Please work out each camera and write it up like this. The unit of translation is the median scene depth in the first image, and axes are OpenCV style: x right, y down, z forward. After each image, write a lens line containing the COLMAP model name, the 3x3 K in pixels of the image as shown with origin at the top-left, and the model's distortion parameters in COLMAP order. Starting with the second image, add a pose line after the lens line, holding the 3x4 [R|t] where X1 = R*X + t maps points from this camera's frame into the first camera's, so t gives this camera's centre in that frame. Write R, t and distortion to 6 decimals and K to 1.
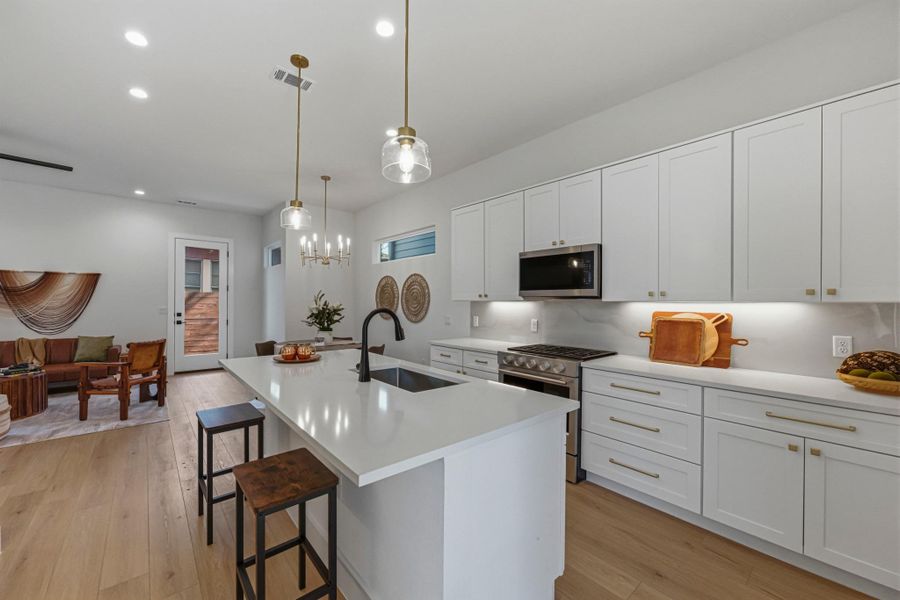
lens RADIAL K [[356.6, 0, 447.4], [0, 356.6, 299.0], [0, 0, 1]] dist [0.002987, 0.002550]
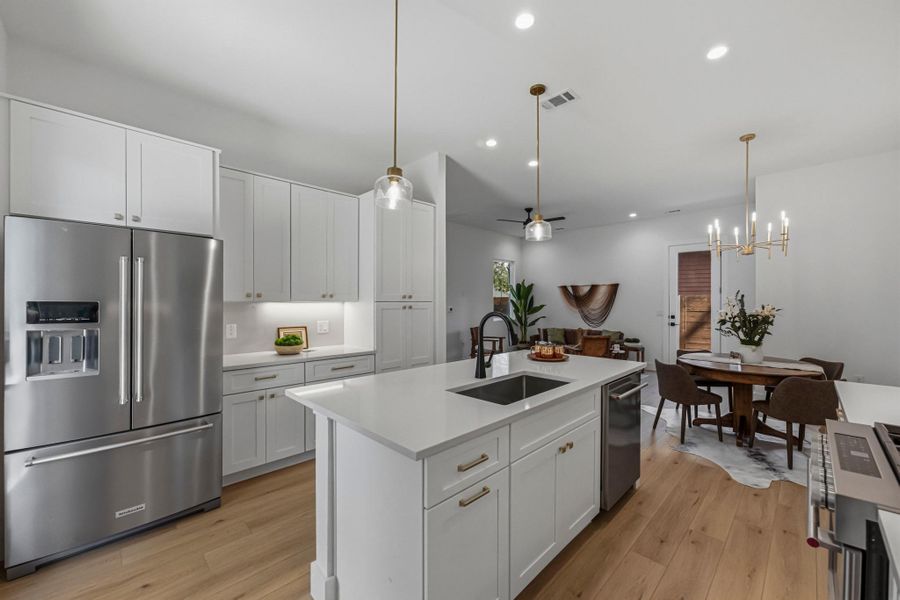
lens RADIAL K [[356.6, 0, 451.2], [0, 356.6, 299.6], [0, 0, 1]] dist [0.002987, 0.002550]
pose [[0.081643, -0.013097, -0.996576, 0.452321], [0.004528, 0.999908, -0.012770, 0.003085], [0.996651, -0.003470, 0.081695, 0.429913]]
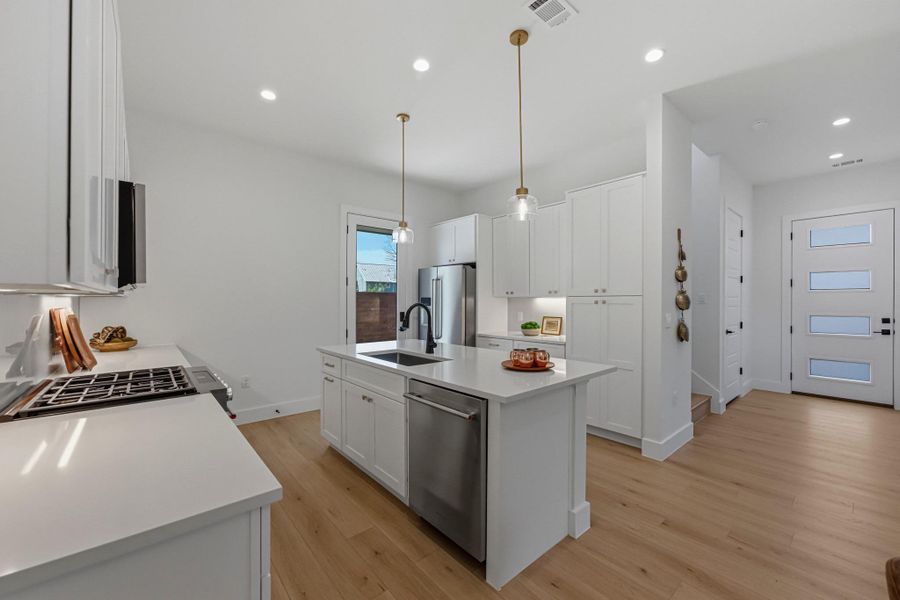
lens RADIAL K [[356.6, 0, 447.4], [0, 356.6, 295.0], [0, 0, 1]] dist [0.002987, 0.002550]
pose [[-0.999991, -0.002950, -0.002908, -0.140500], [-0.002898, 0.999836, -0.017849, 0.009746], [0.002960, -0.017840, -0.999836, 1.267689]]
